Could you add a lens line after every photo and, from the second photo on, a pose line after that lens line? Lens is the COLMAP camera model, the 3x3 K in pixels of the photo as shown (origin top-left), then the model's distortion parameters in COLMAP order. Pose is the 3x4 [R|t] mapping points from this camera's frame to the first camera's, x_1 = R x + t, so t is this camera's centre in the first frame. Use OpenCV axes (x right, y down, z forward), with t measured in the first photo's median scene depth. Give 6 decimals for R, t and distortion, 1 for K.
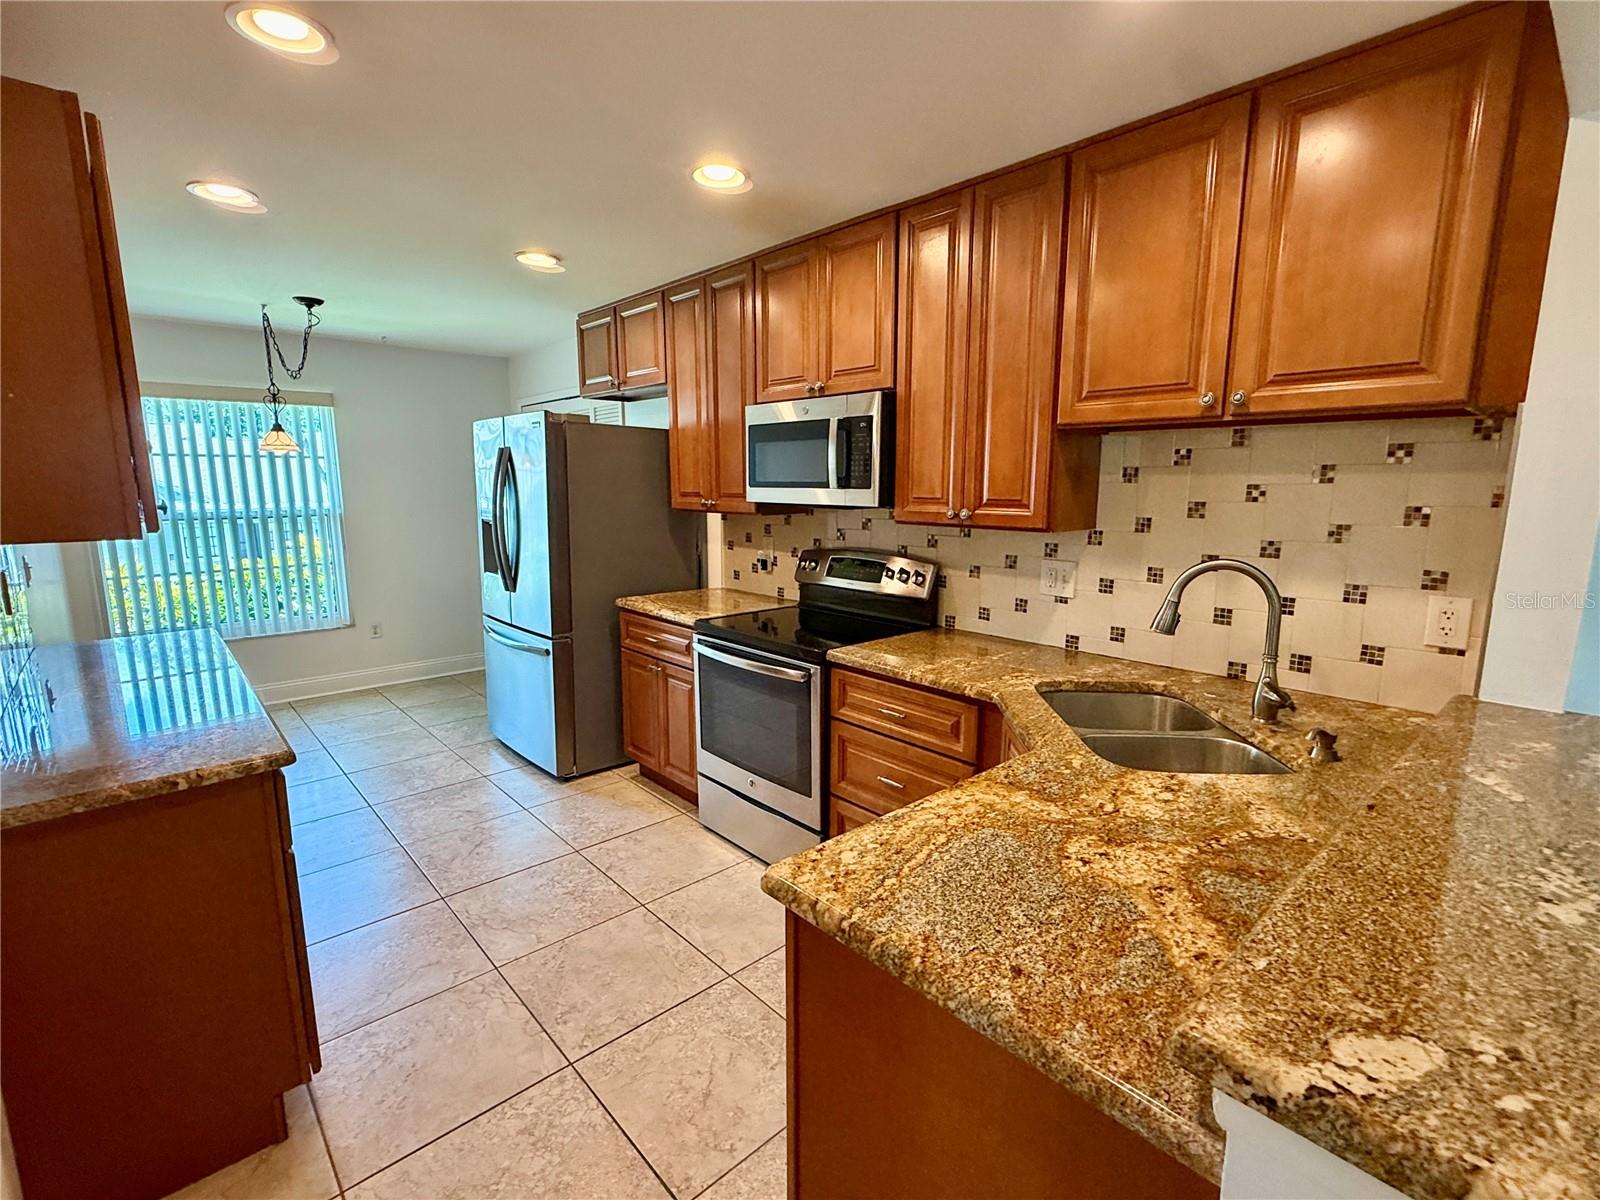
lens RADIAL K [[739.5, 0, 790.0], [0, 739.5, 607.0], [0, 0, 1]] dist [0.000857, -0.000043]
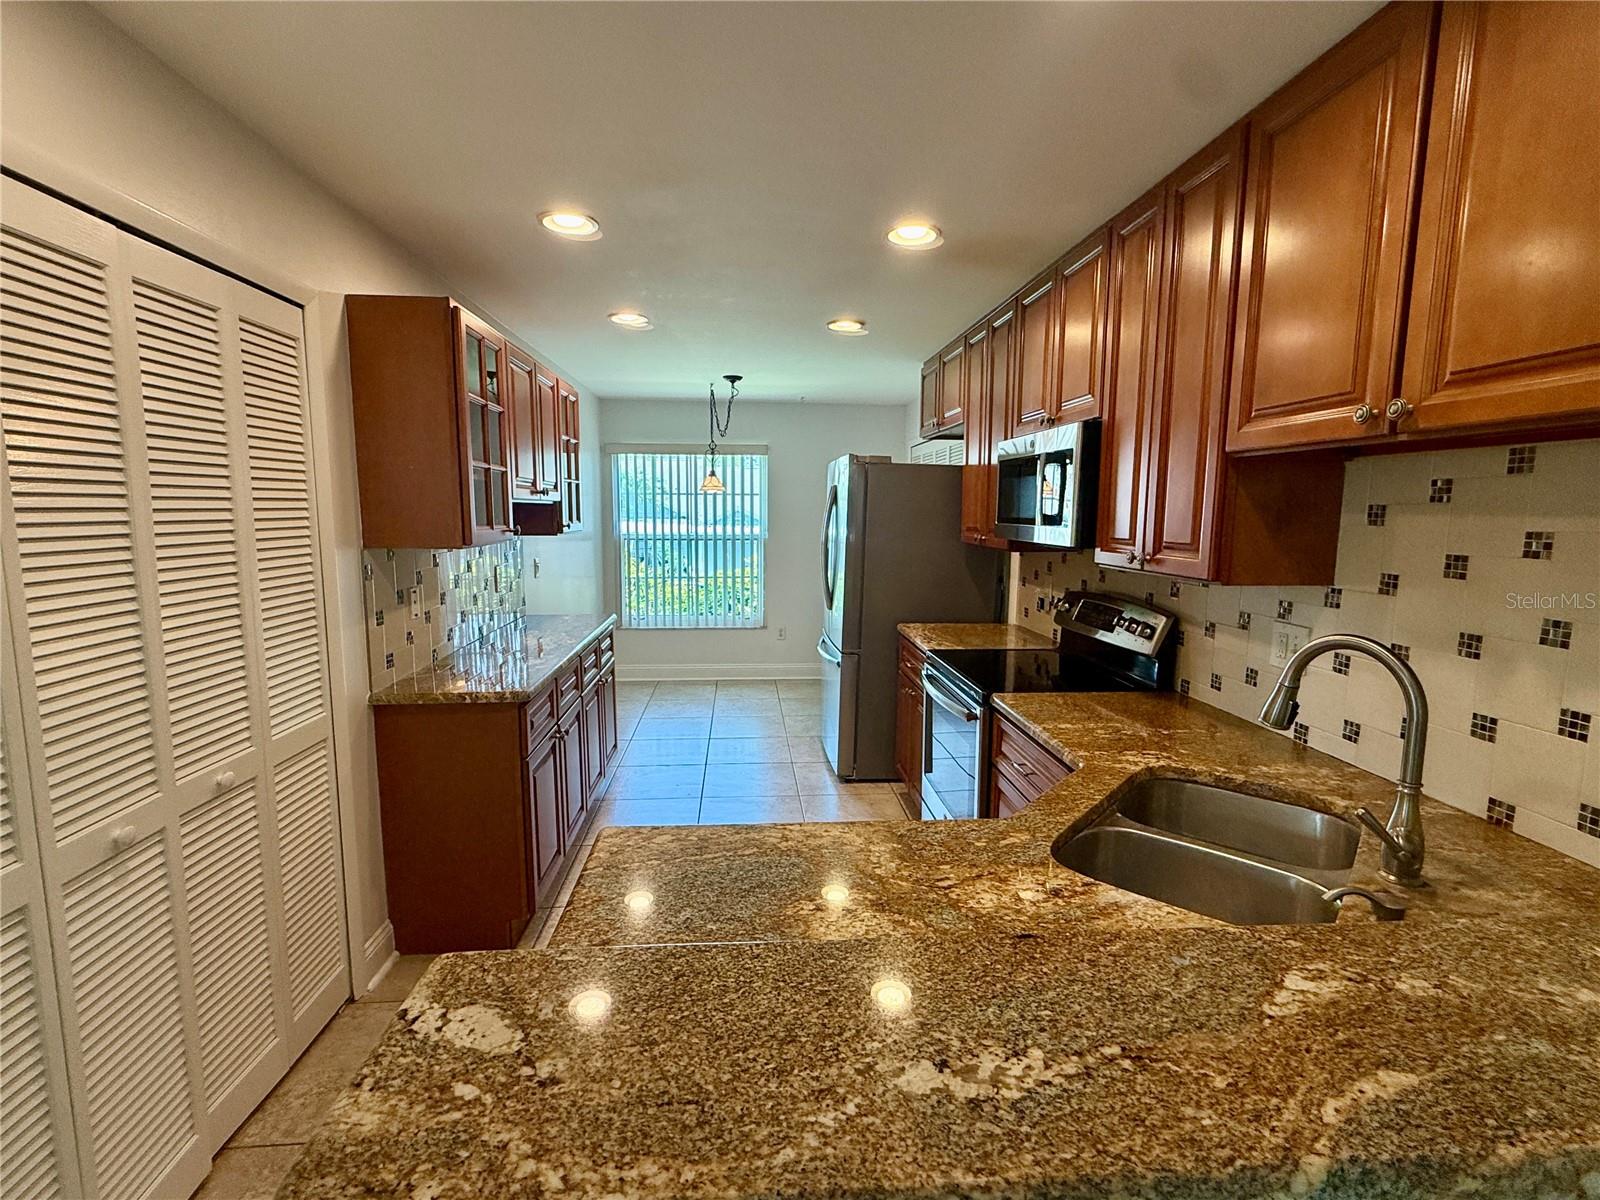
lens RADIAL K [[739.5, 0, 801.4], [0, 739.5, 603.0], [0, 0, 1]] dist [0.000857, -0.000043]
pose [[0.789958, 0.081995, -0.607653, 0.482137], [-0.110403, 0.993842, -0.009419, -0.023961], [0.603139, 0.074527, 0.794147, 0.089840]]
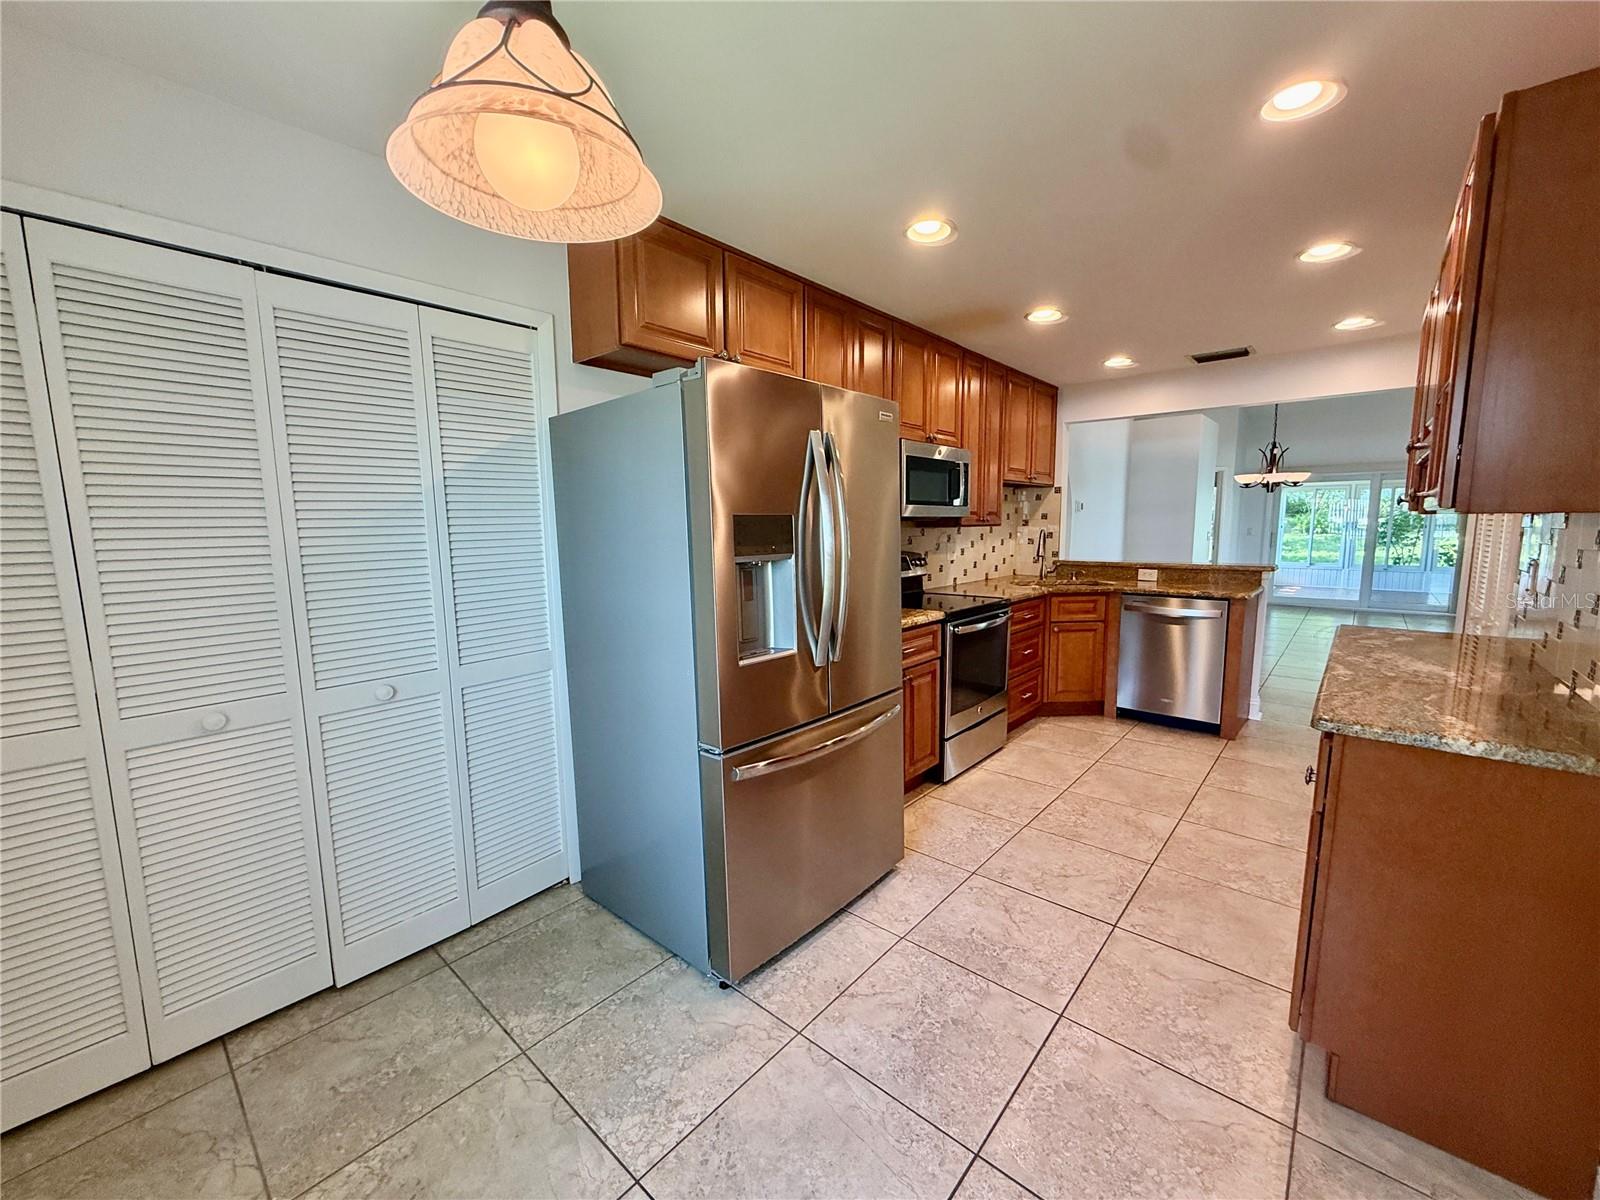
lens RADIAL K [[639.6, 0, 802.6], [0, 639.6, 603.9], [0, 0, 1]] dist [-0.001762, -0.000126]
pose [[-0.114636, -0.128062, 0.985119, -1.541008], [0.178027, 0.972954, 0.147197, -0.263404], [-0.977325, 0.192252, -0.088737, 1.799952]]
